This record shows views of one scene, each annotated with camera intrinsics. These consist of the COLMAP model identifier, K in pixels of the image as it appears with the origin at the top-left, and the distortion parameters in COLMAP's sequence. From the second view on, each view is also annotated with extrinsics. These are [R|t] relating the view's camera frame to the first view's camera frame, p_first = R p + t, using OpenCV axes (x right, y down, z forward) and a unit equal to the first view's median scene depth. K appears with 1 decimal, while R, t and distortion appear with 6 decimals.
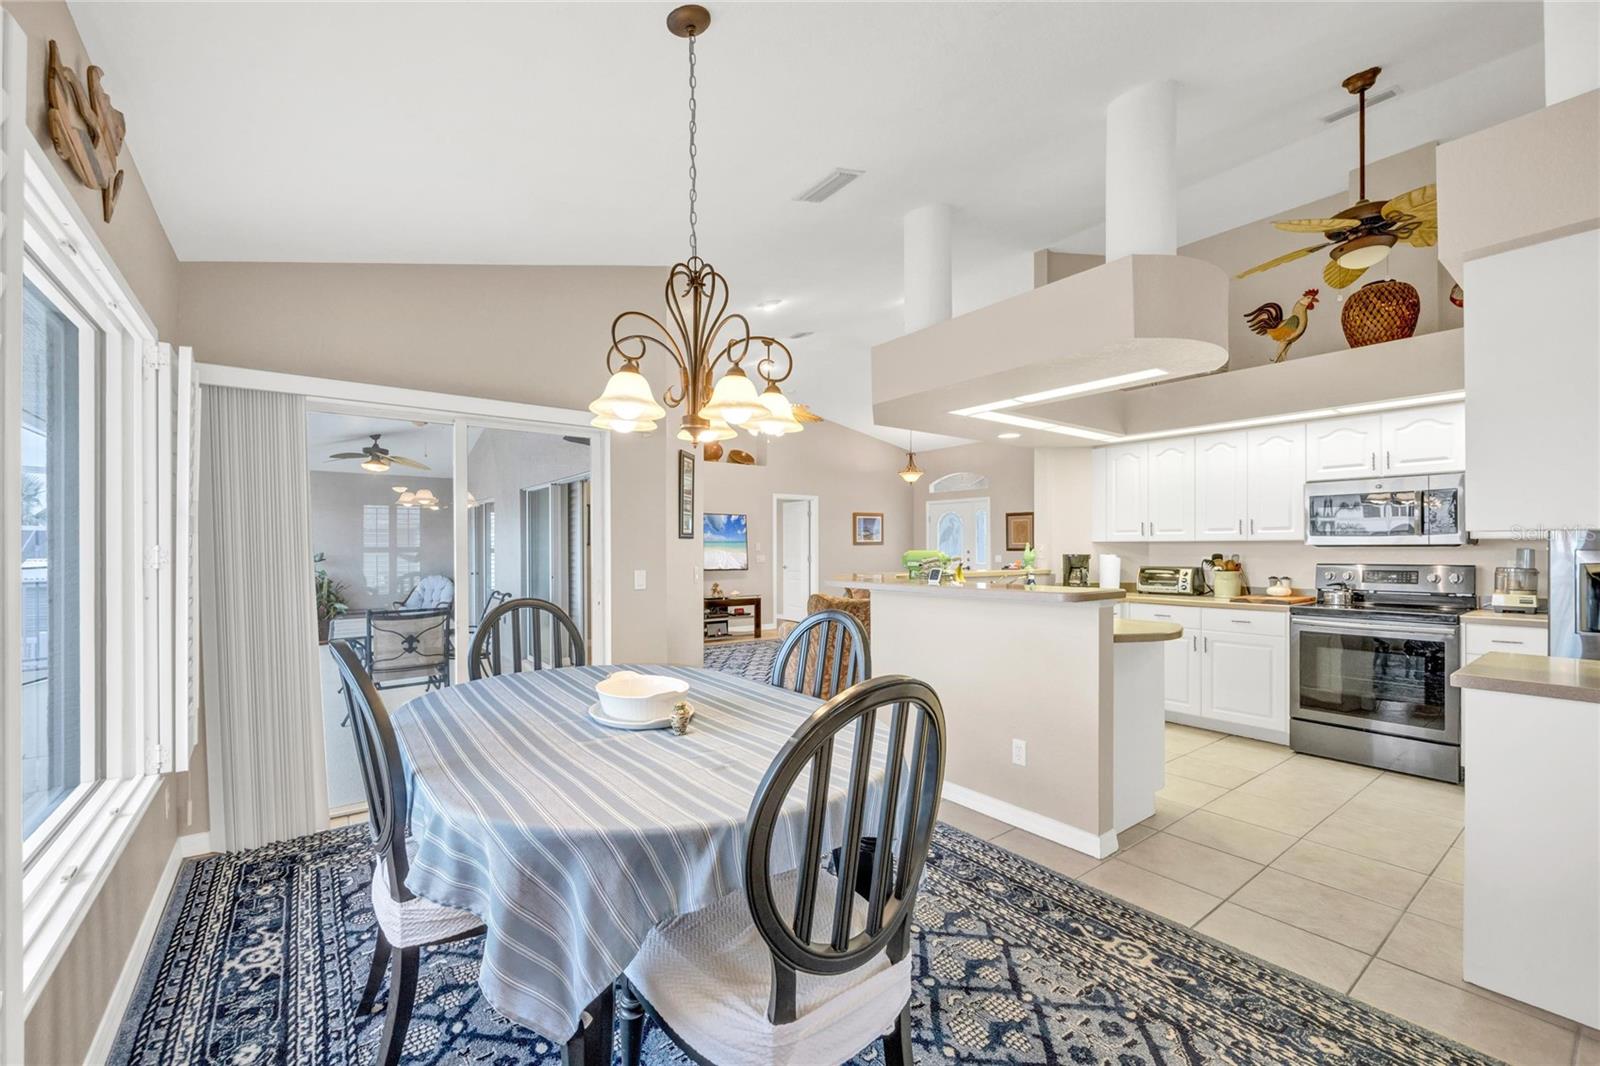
lens RADIAL K [[661.2, 0, 801.2], [0, 661.2, 546.9], [0, 0, 1]] dist [-0.000636, -0.000263]
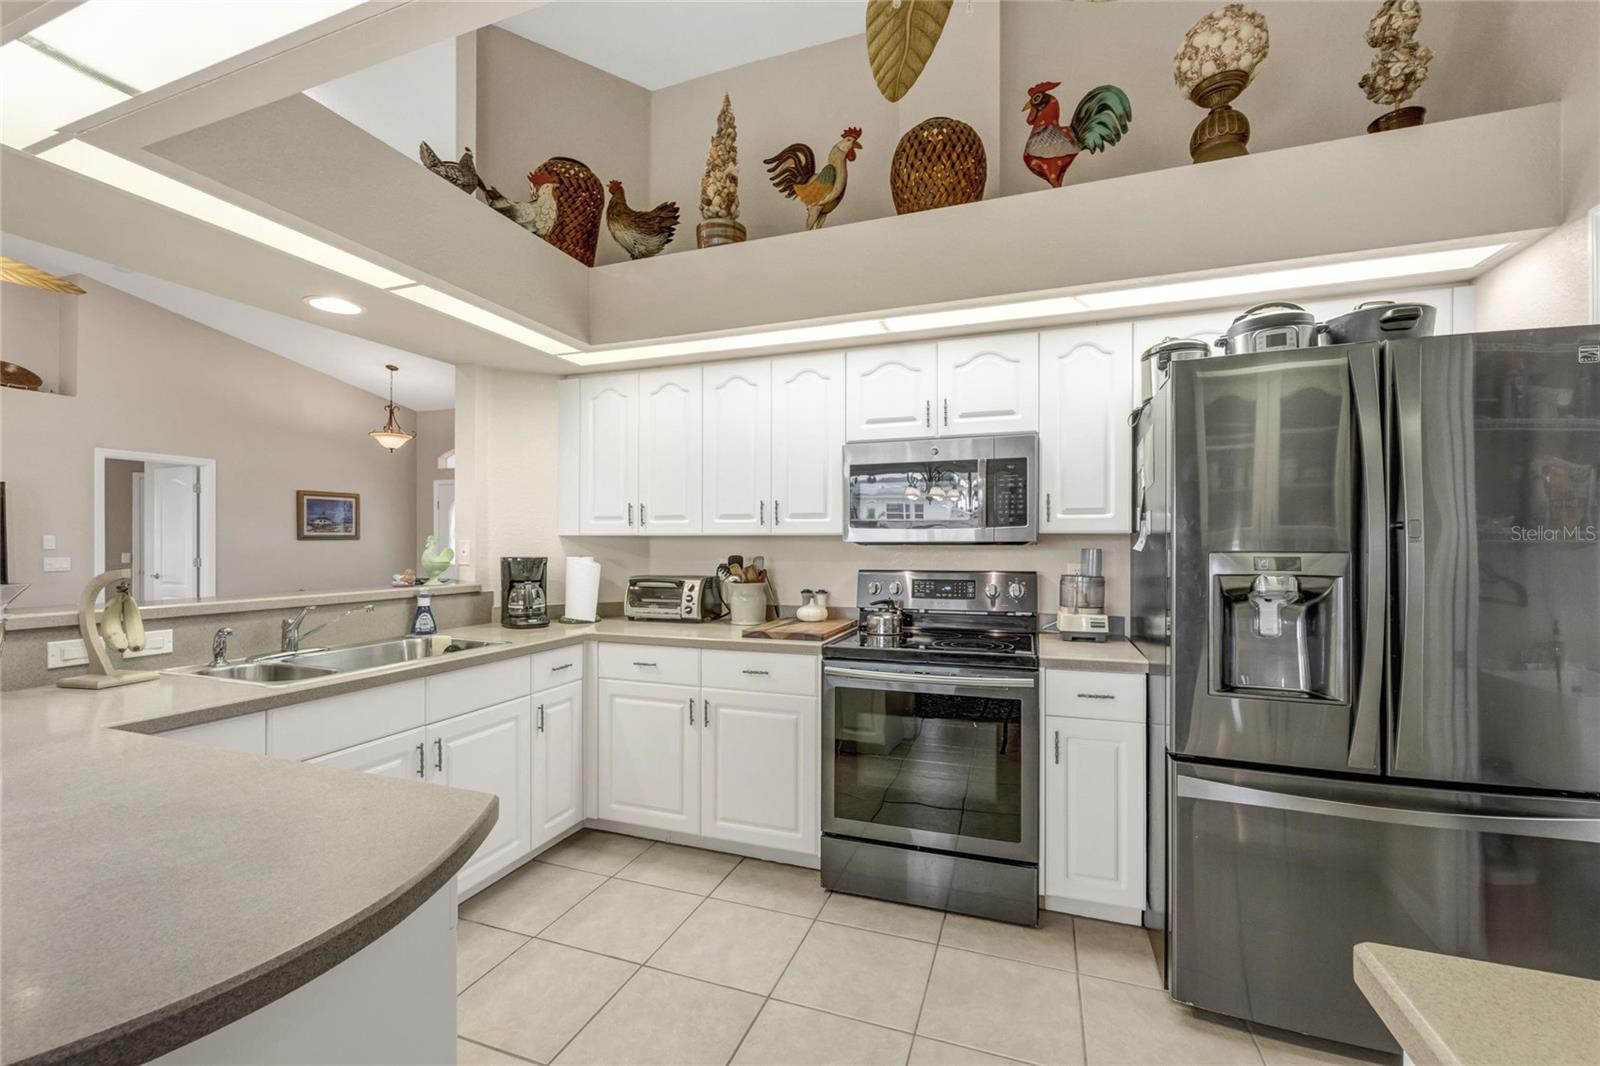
lens RADIAL K [[661.2, 0, 801.2], [0, 661.2, 546.9], [0, 0, 1]] dist [-0.000636, -0.000263]
pose [[0.843130, -0.000318, 0.537710, 0.358005], [-0.002699, 0.999985, 0.004823, -0.001092], [-0.537703, -0.005518, 0.843116, 0.450463]]
